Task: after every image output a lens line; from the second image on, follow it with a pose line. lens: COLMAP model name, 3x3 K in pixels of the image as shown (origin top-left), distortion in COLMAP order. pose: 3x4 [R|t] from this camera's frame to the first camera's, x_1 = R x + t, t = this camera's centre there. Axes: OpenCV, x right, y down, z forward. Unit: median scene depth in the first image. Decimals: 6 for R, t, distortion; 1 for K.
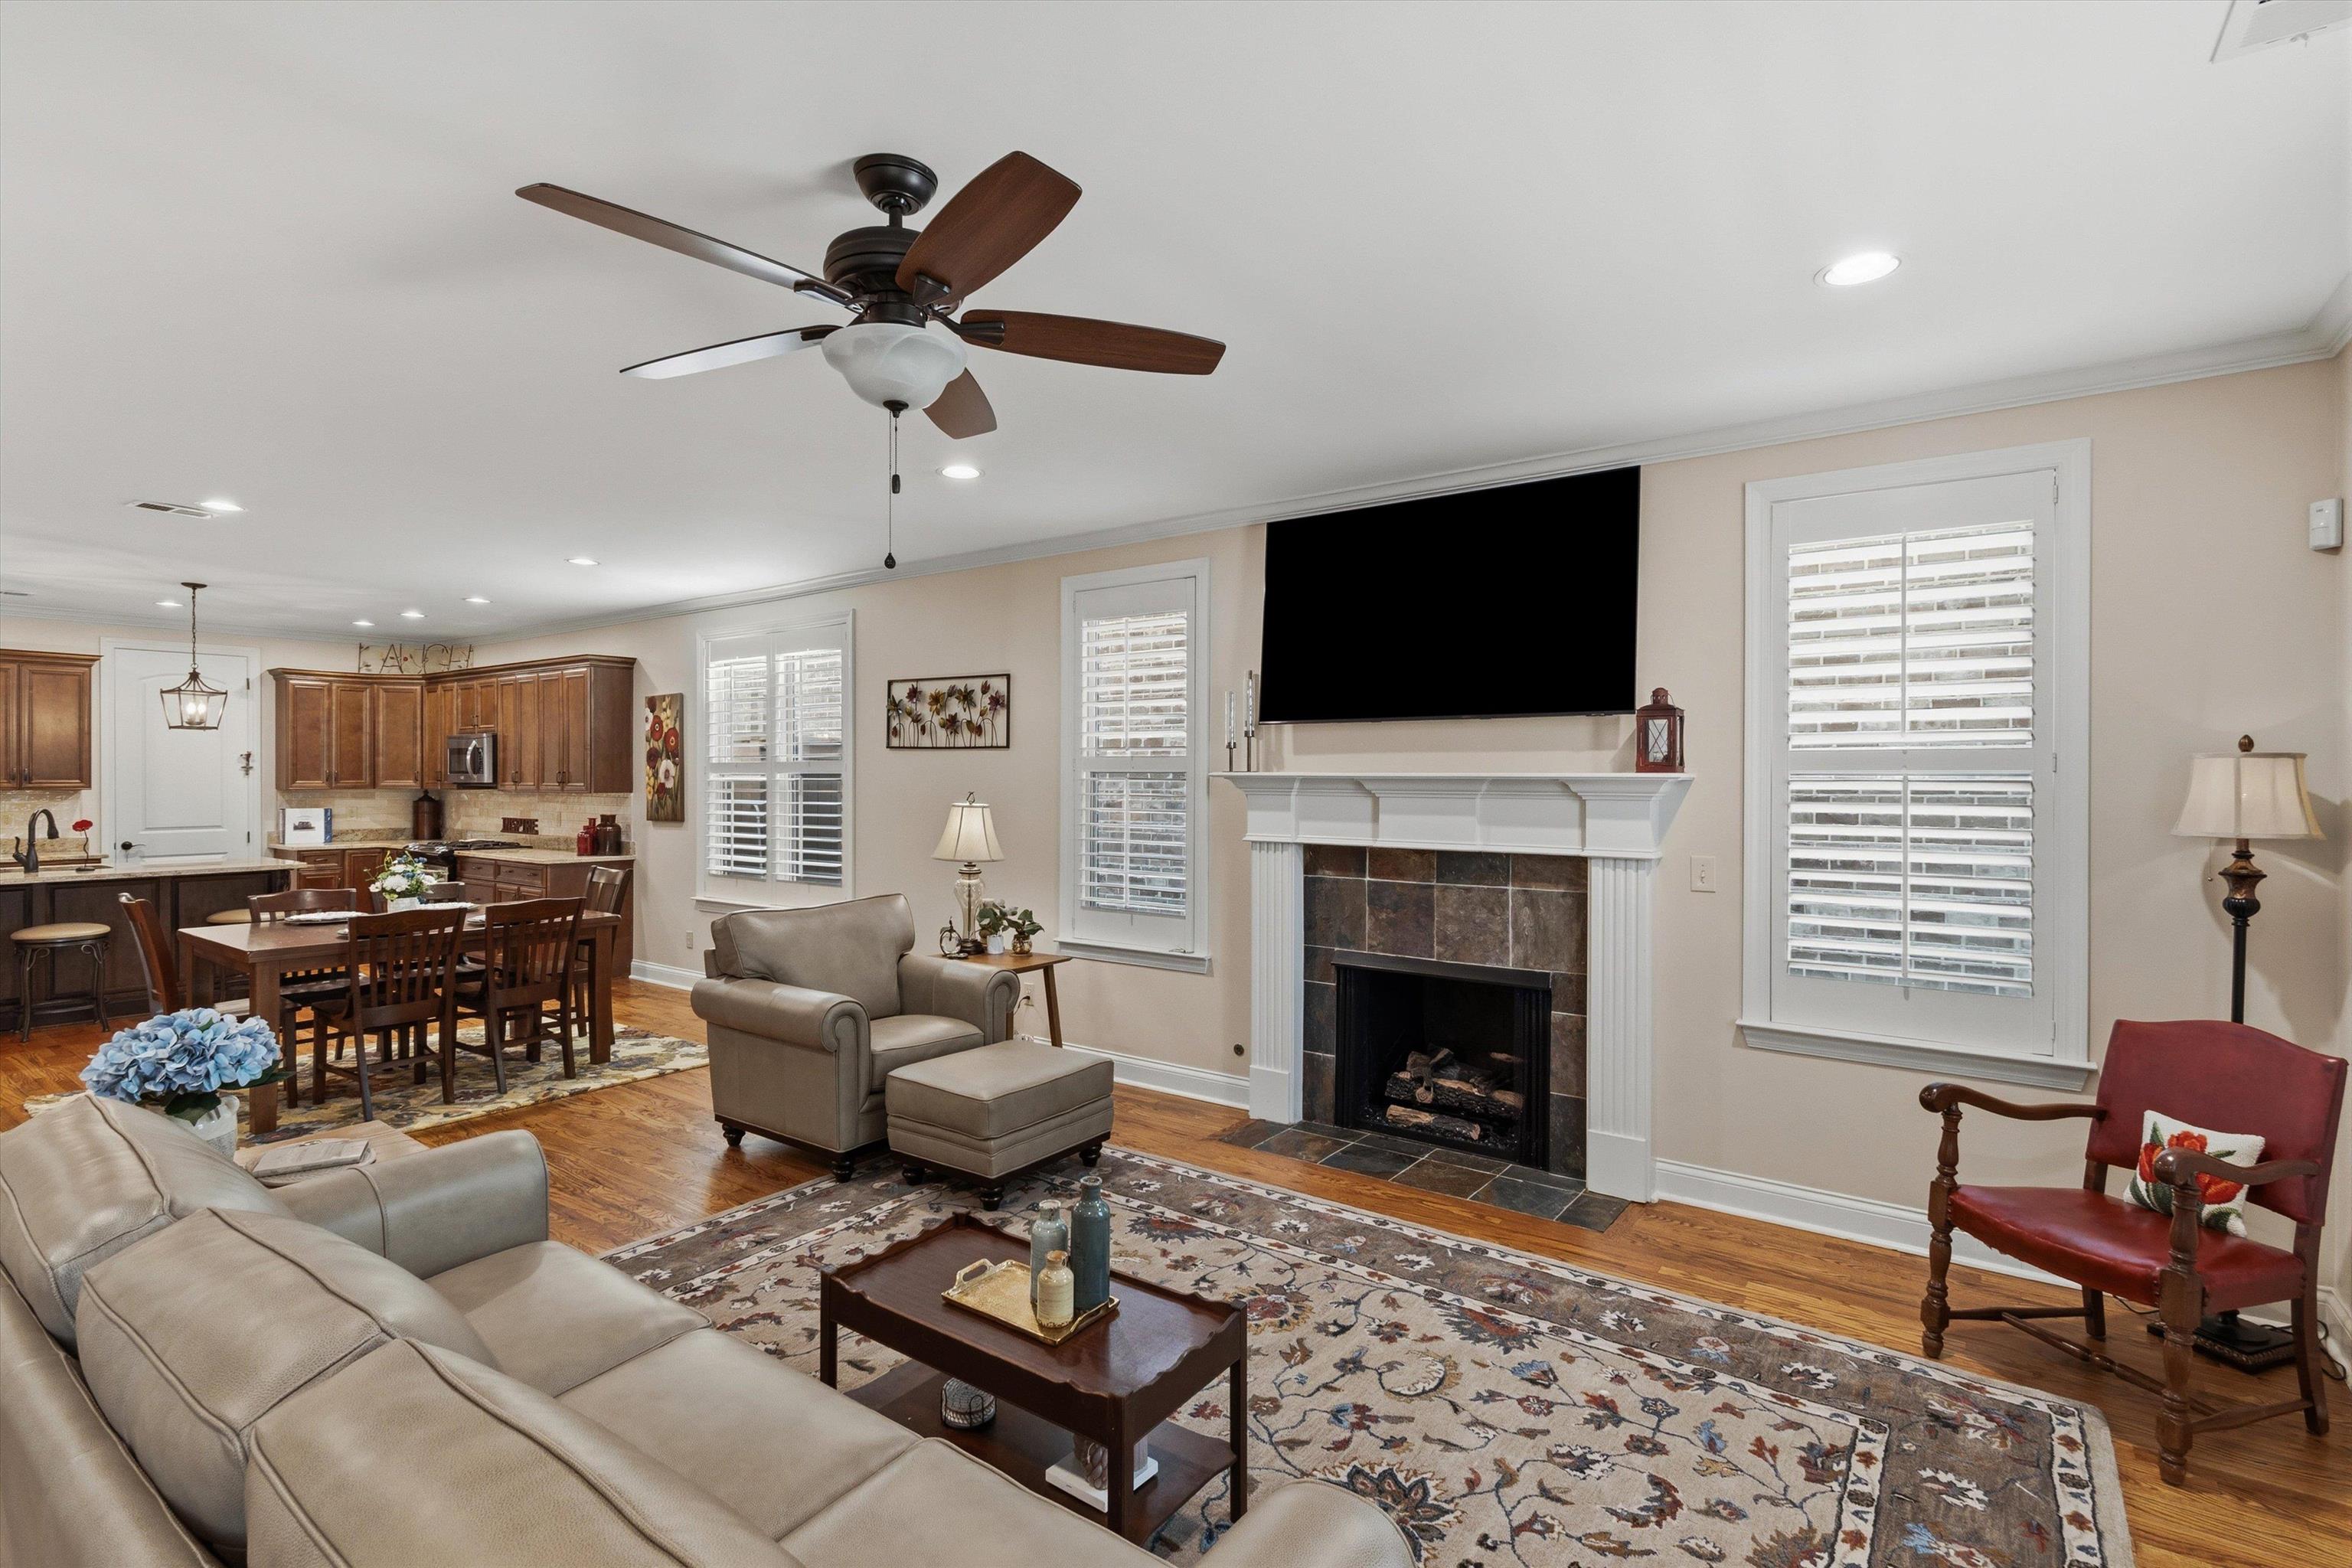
lens RADIAL K [[1104.5, 0, 1170.8], [0, 1104.5, 782.3], [0, 0, 1]] dist [0.006191, -0.004633]
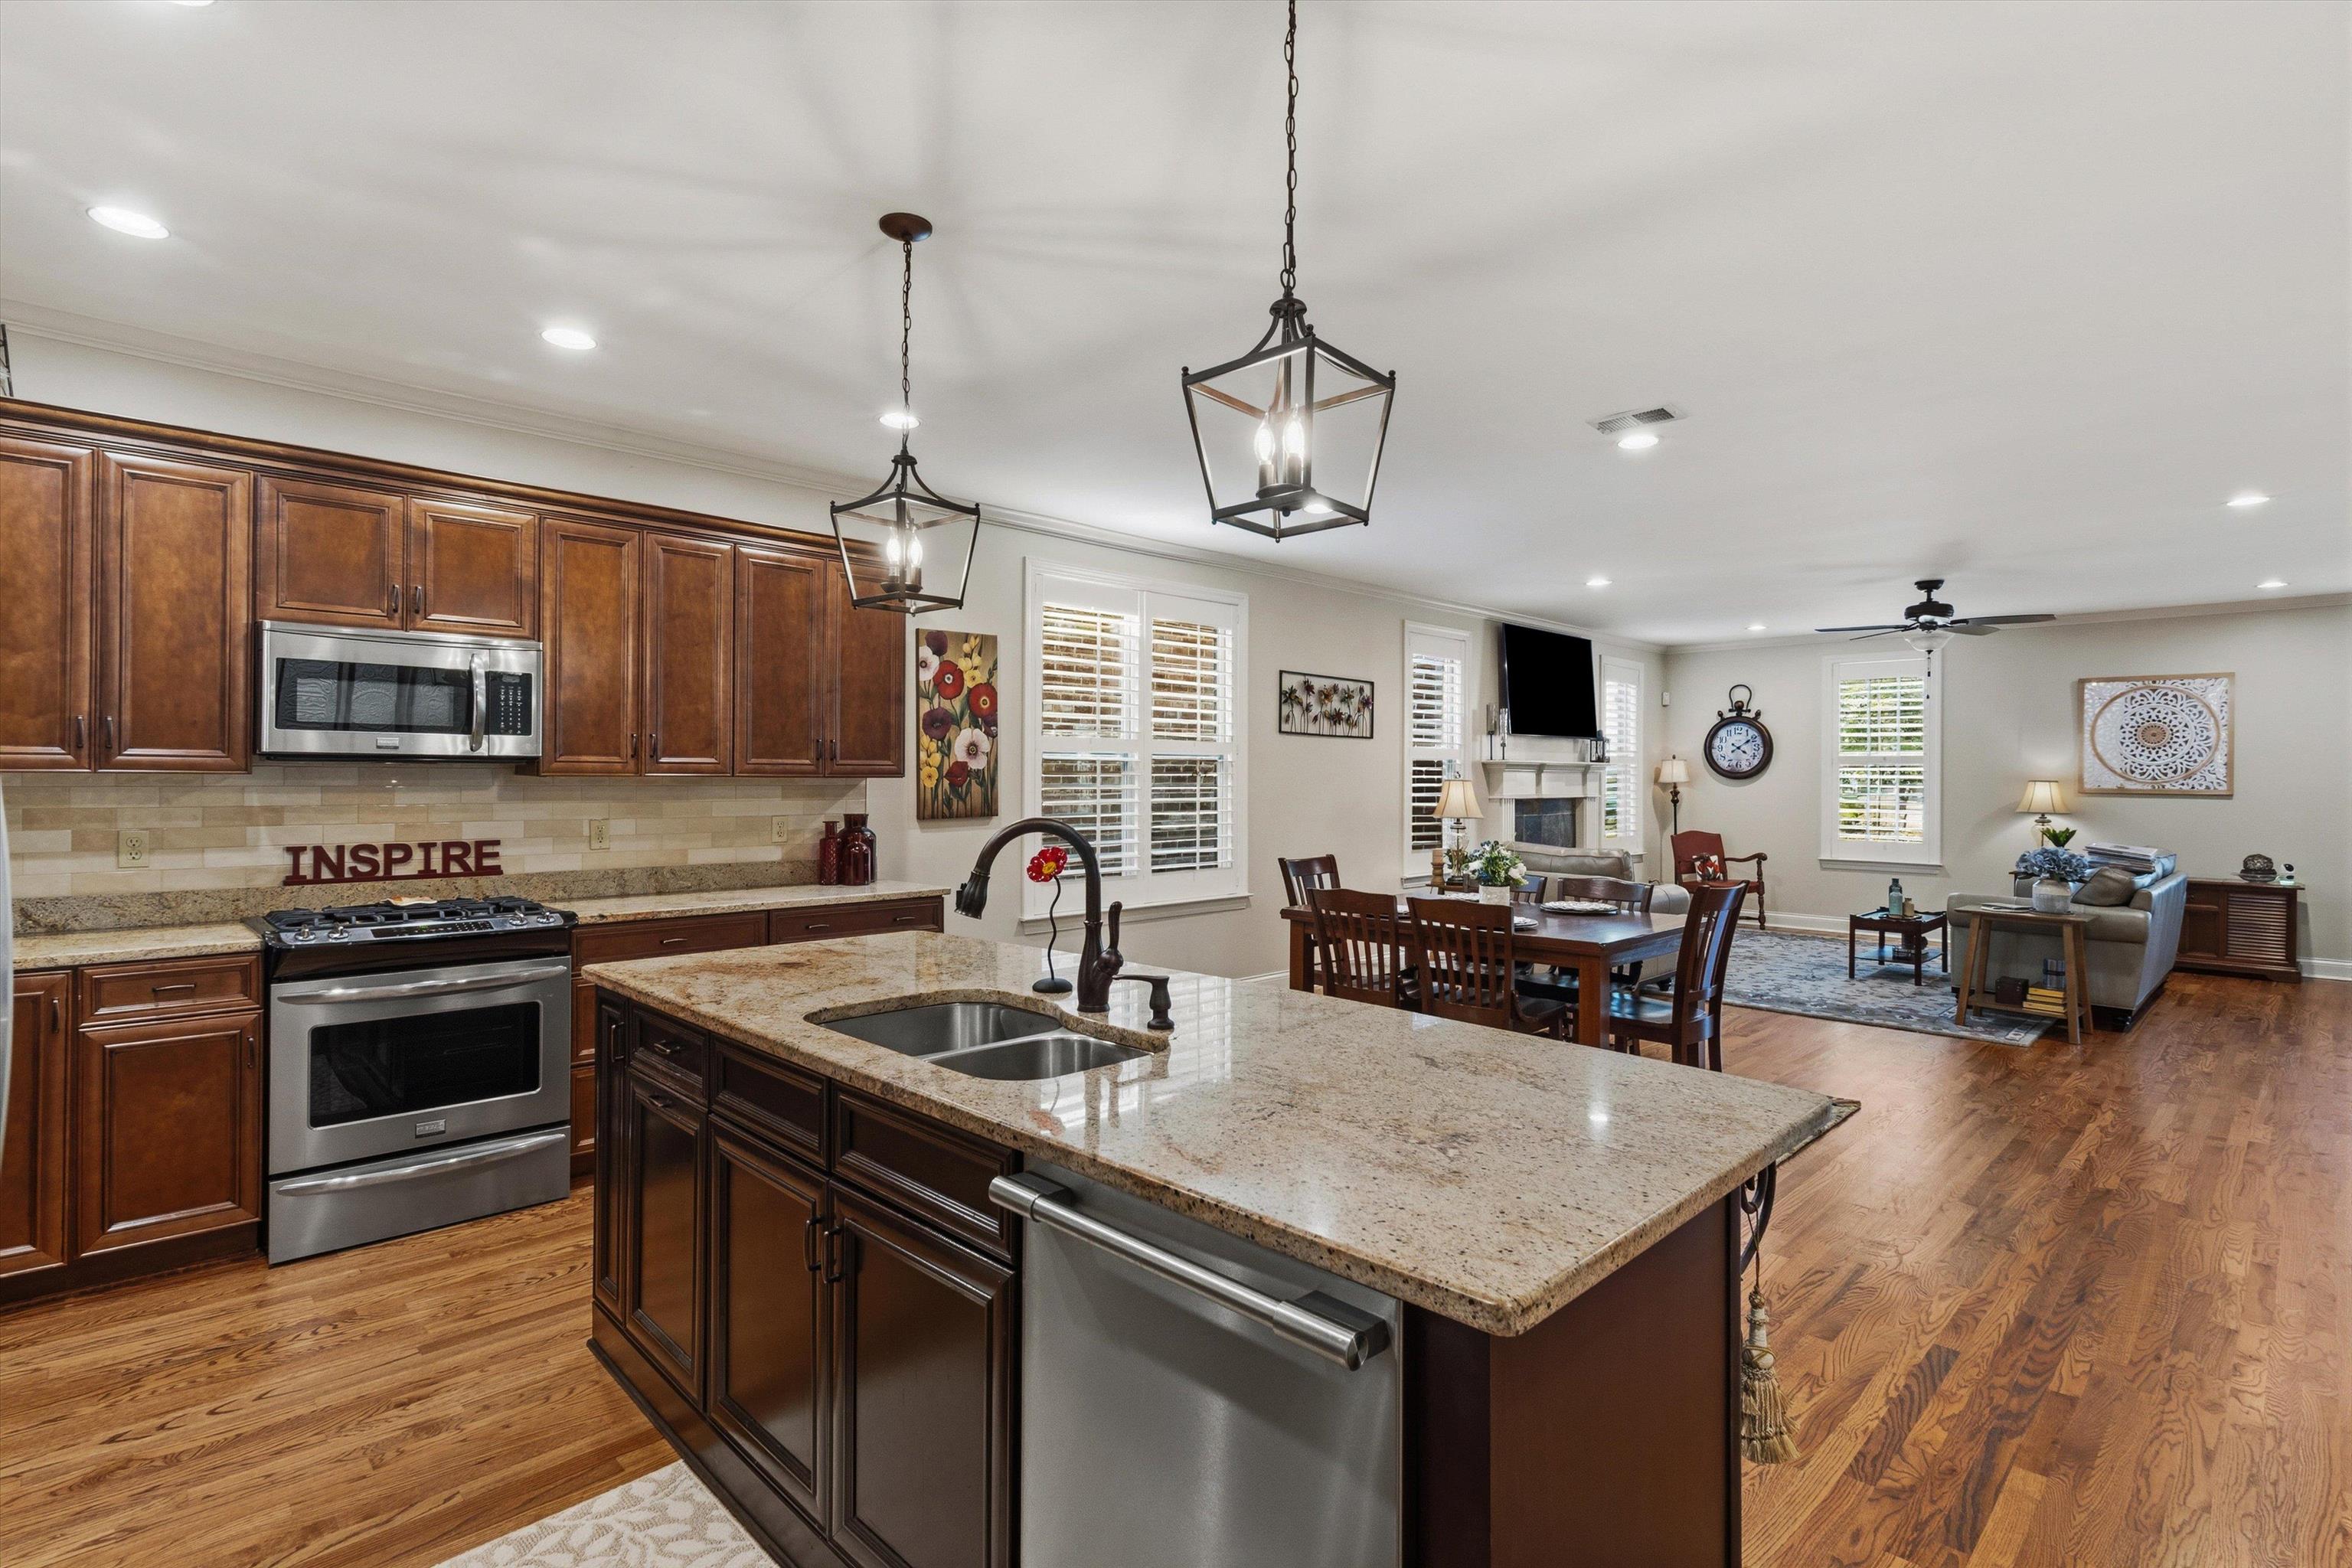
lens RADIAL K [[1104.5, 0, 1186.6], [0, 1104.5, 781.0], [0, 0, 1]] dist [0.006191, -0.004633]
pose [[0.163752, -0.004243, 0.986492, -1.797644], [0.002694, 0.999989, 0.003854, 0.016061], [-0.986498, 0.002026, 0.163761, 1.223591]]
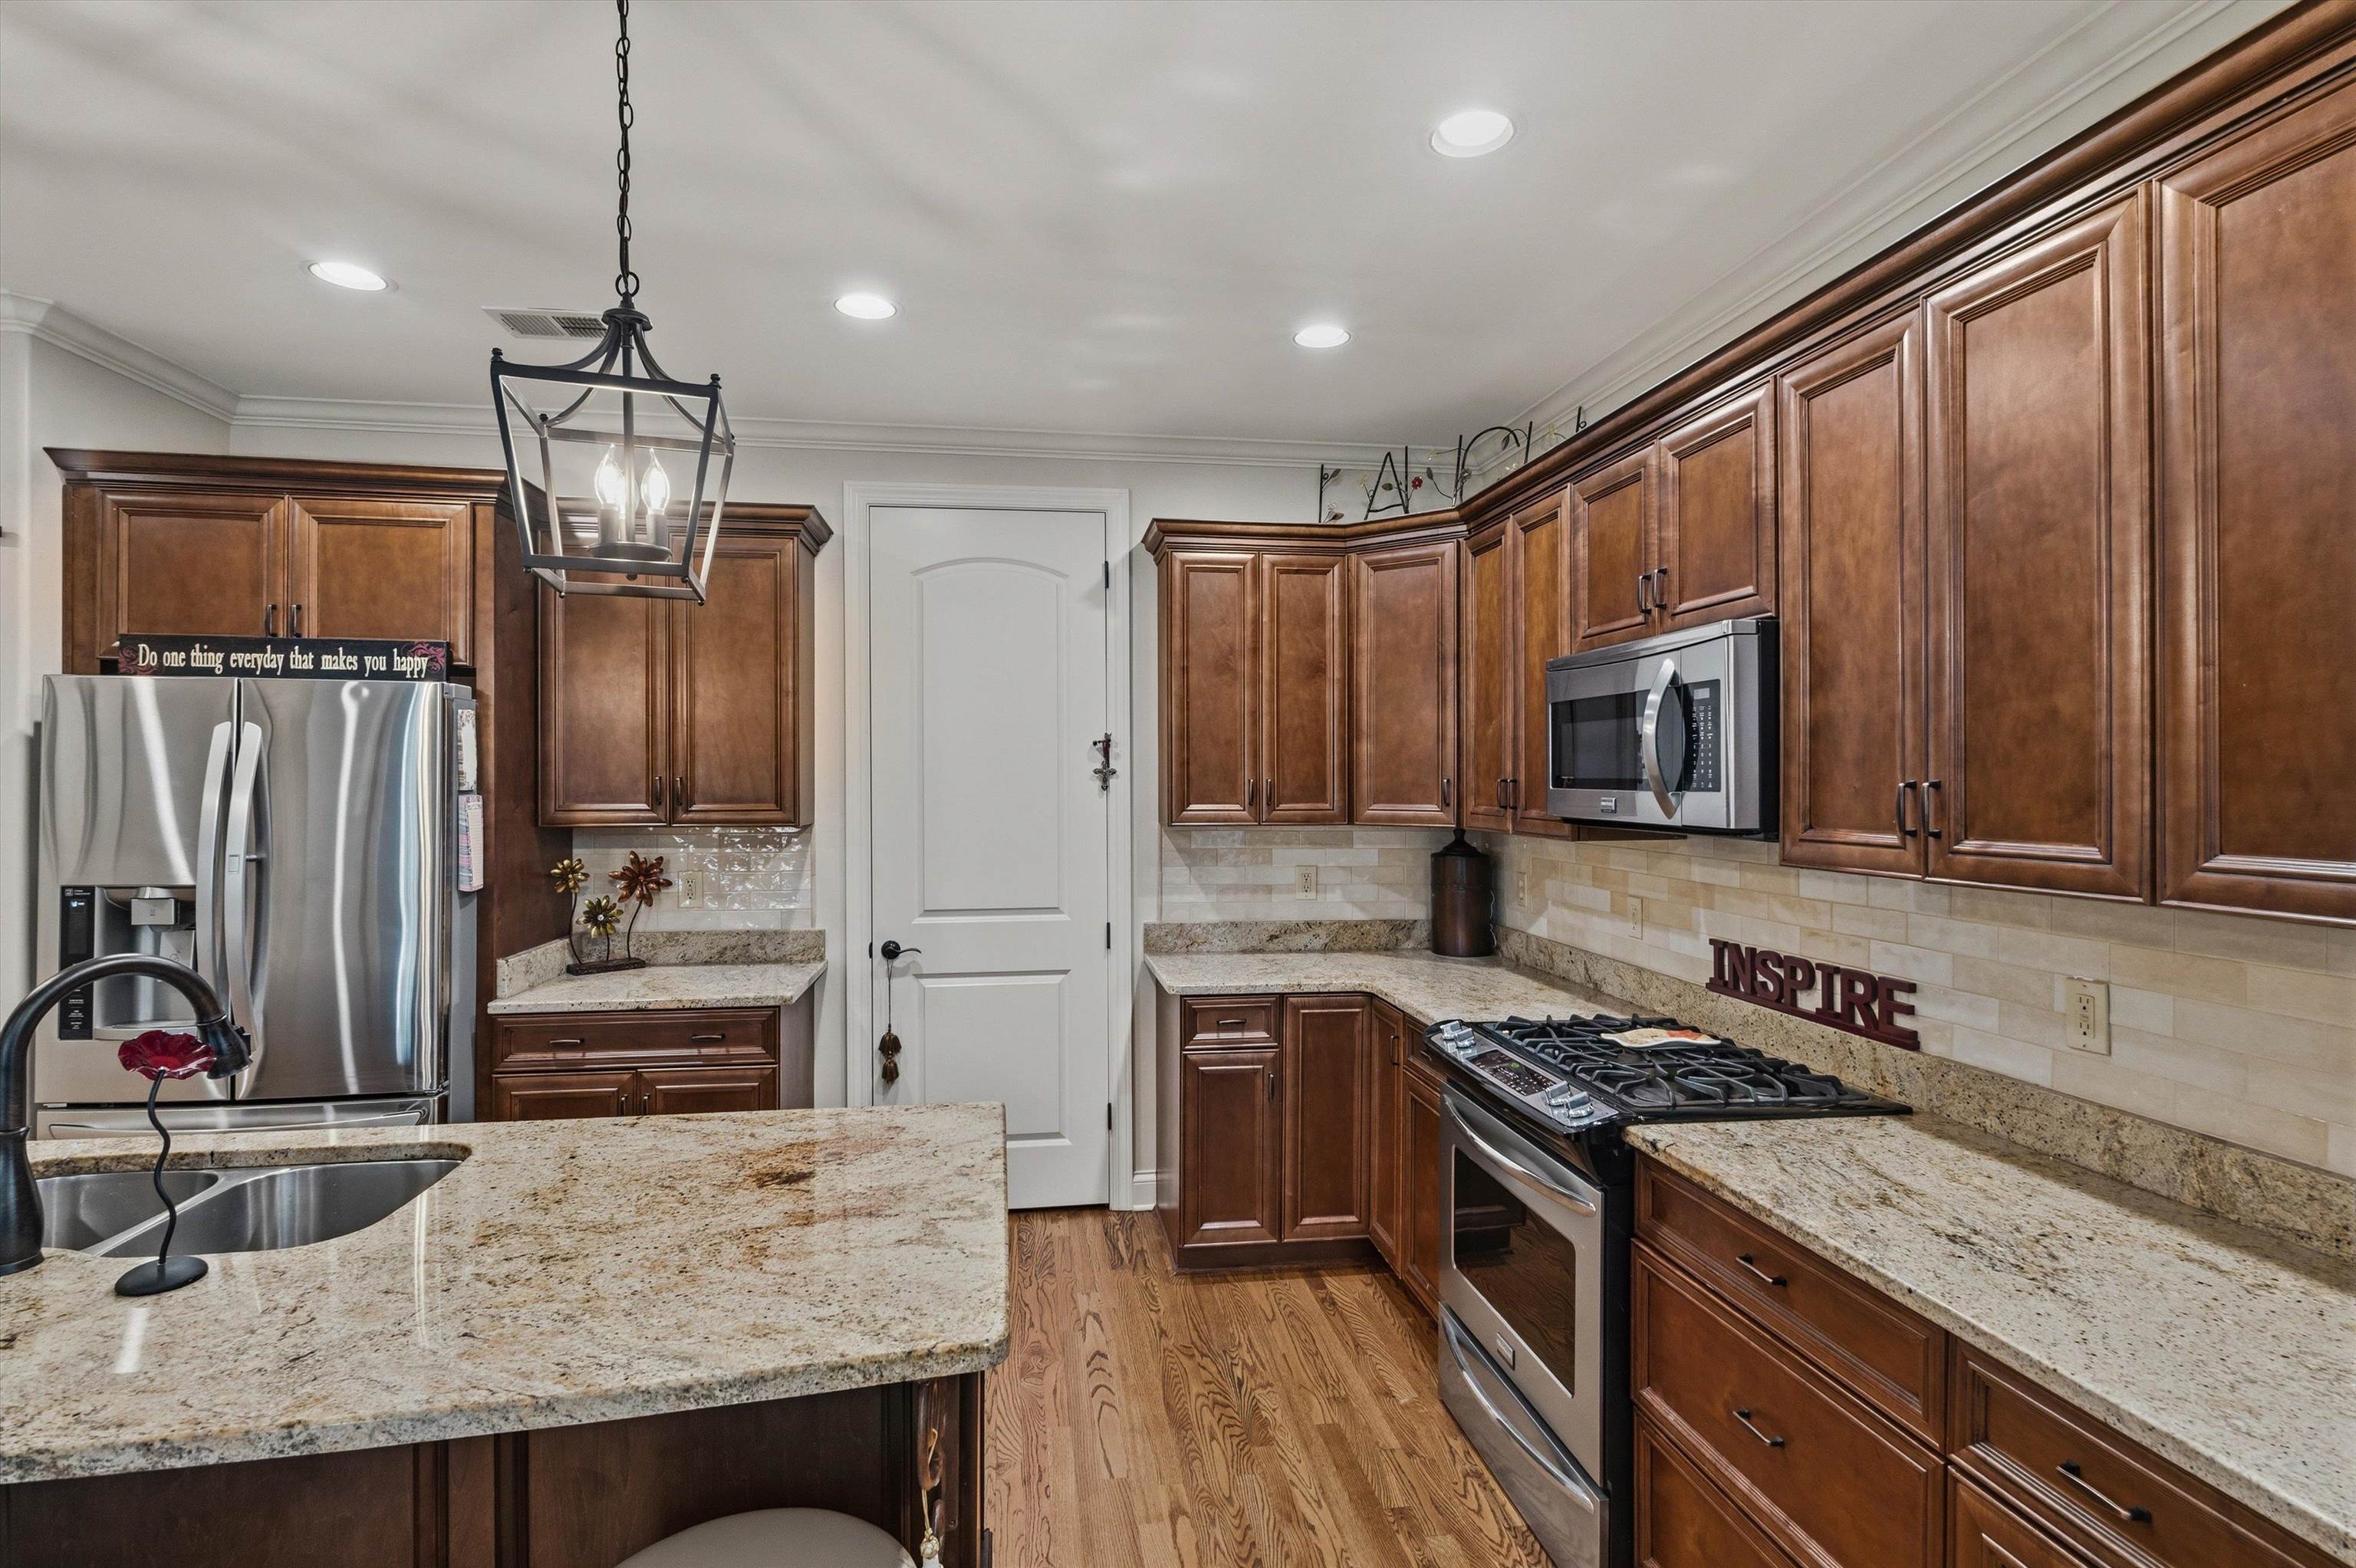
lens RADIAL K [[1106.3, 0, 1183.7], [0, 1106.3, 780.4], [0, 0, 1]] dist [0.006191, -0.004633]
pose [[0.707695, -0.001526, -0.706516, -0.962480], [-0.002298, 0.999987, -0.004462, -0.015532], [0.706514, 0.004781, 0.707683, 1.351931]]
